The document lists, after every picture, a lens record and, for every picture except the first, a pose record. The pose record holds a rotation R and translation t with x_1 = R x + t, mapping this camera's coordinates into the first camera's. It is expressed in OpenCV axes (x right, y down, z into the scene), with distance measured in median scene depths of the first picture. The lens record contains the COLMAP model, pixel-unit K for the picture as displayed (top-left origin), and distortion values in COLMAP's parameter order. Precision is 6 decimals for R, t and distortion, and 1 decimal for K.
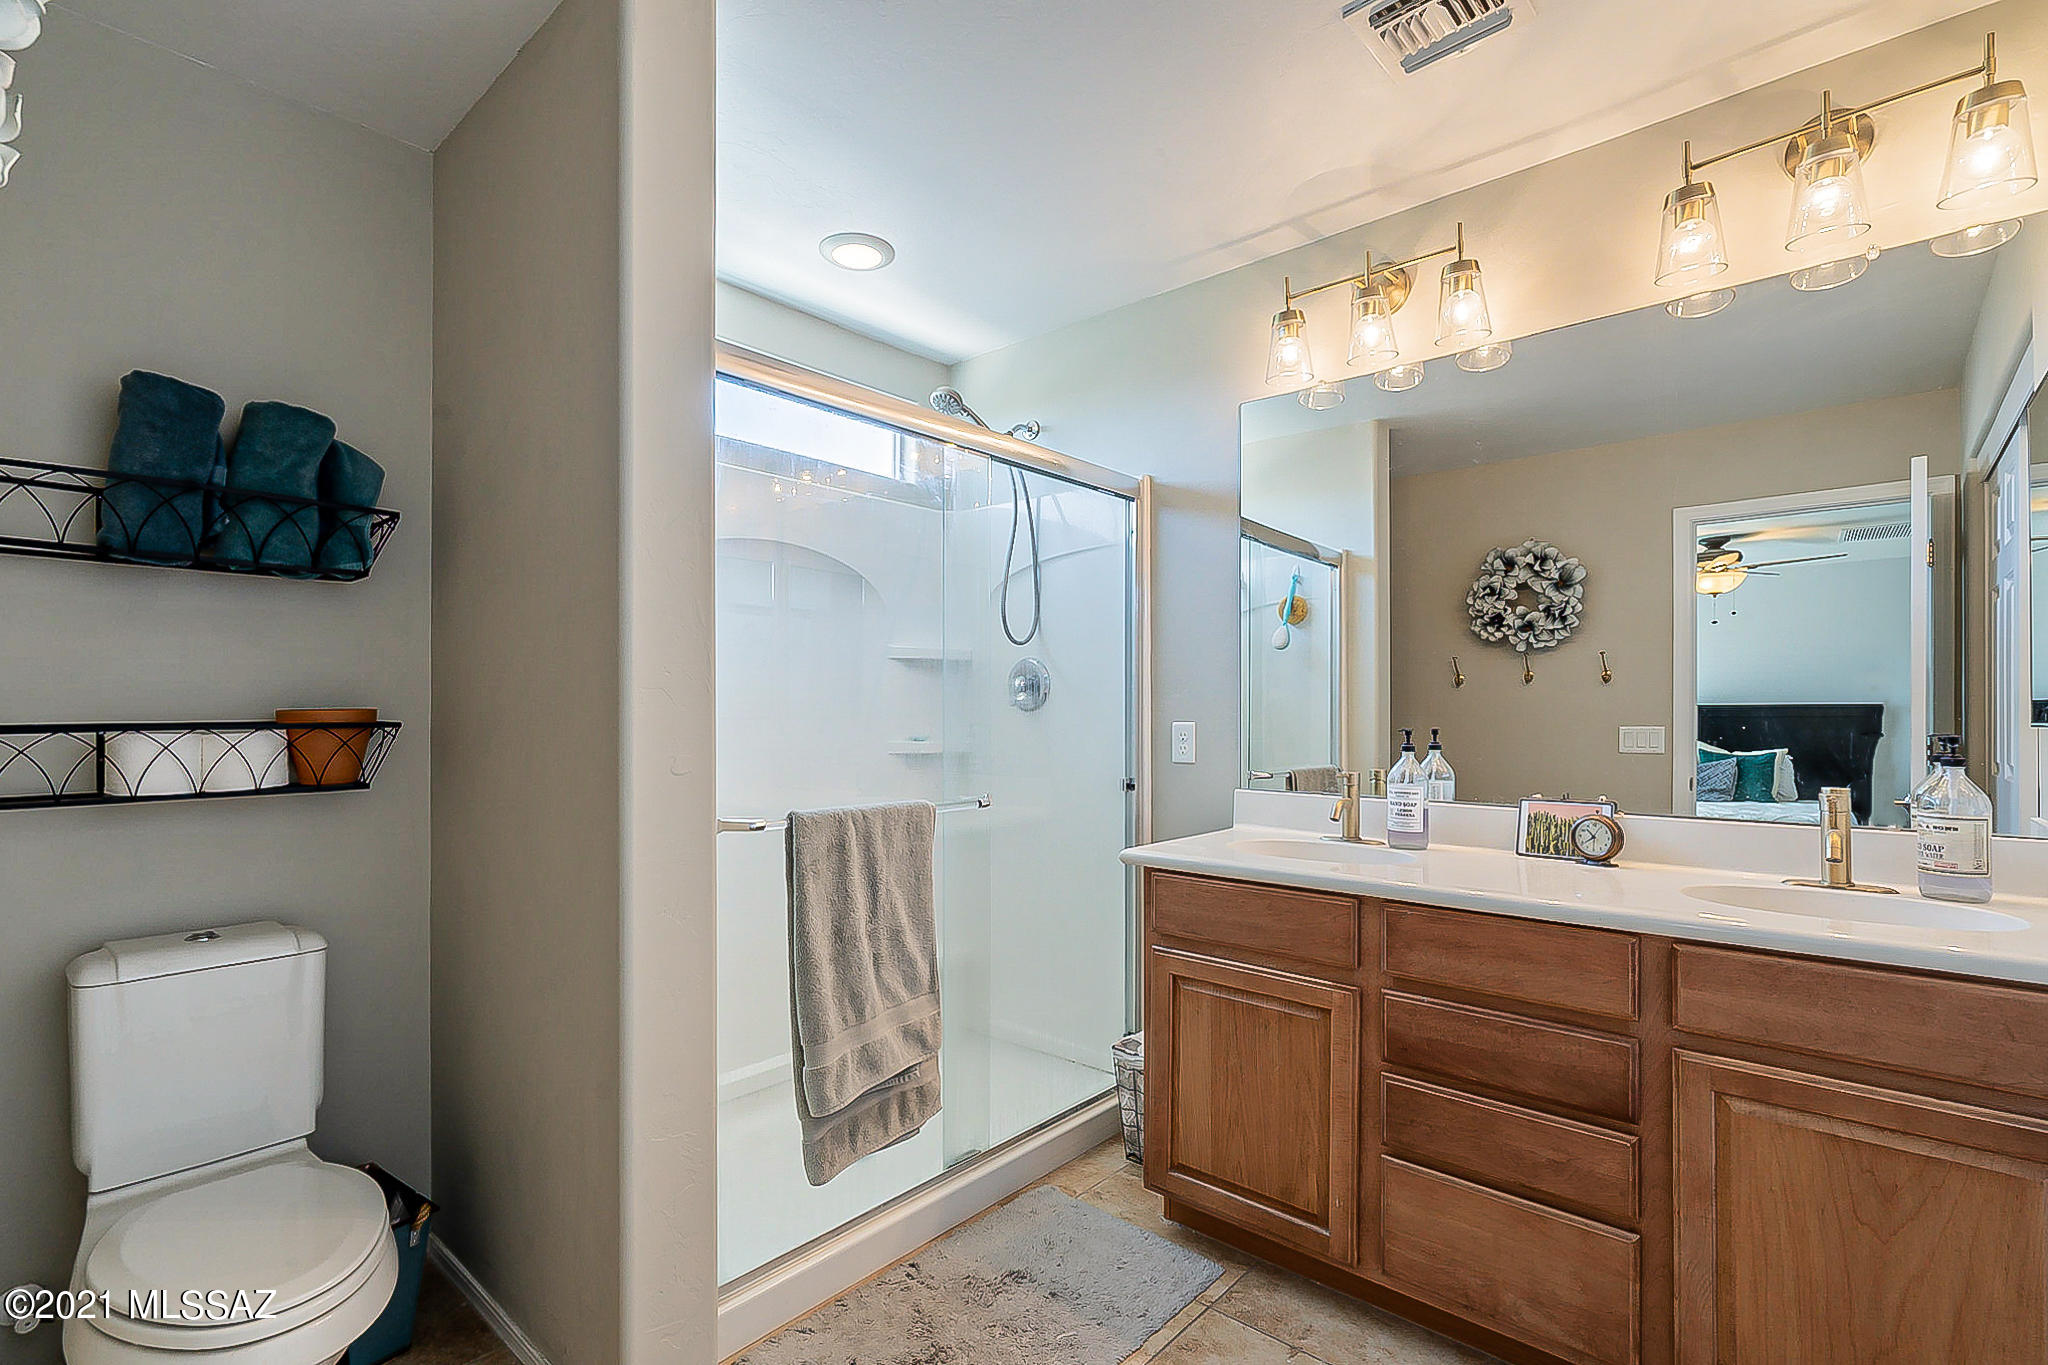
lens RADIAL K [[947.9, 0, 1022.7], [0, 947.9, 698.1], [0, 0, 1]] dist [-0.004120, 0.003261]
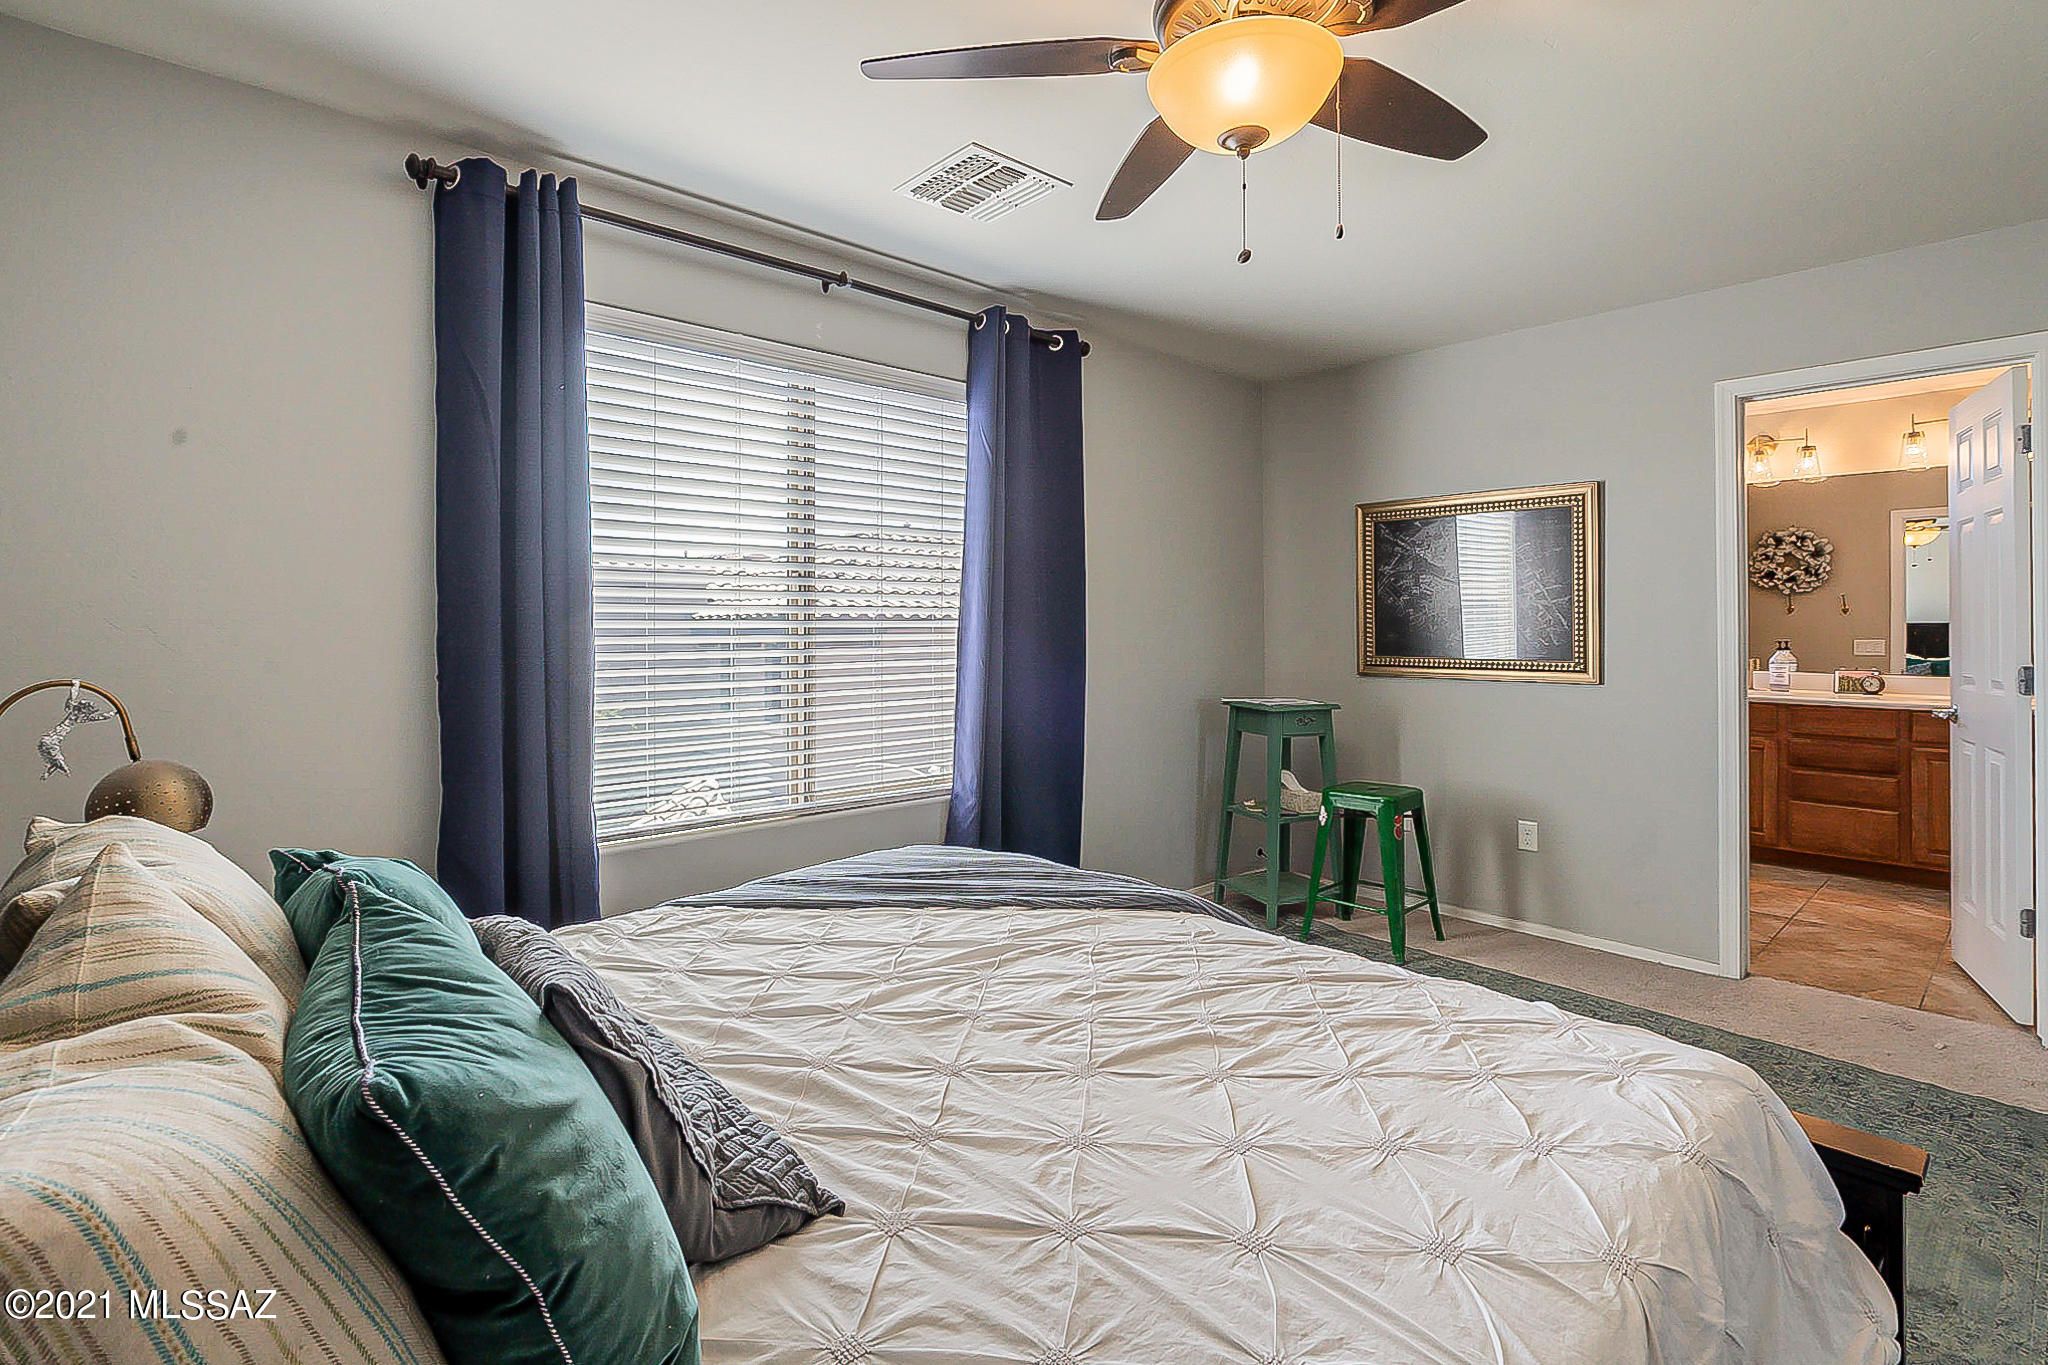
lens RADIAL K [[947.9, 0, 1037.1], [0, 947.9, 621.0], [0, 0, 1]] dist [-0.004120, 0.003261]
pose [[0.994089, -0.006200, -0.108388, -0.606718], [0.006866, 0.999960, 0.005773, -0.022332], [0.108348, -0.006483, 0.994092, -0.794787]]
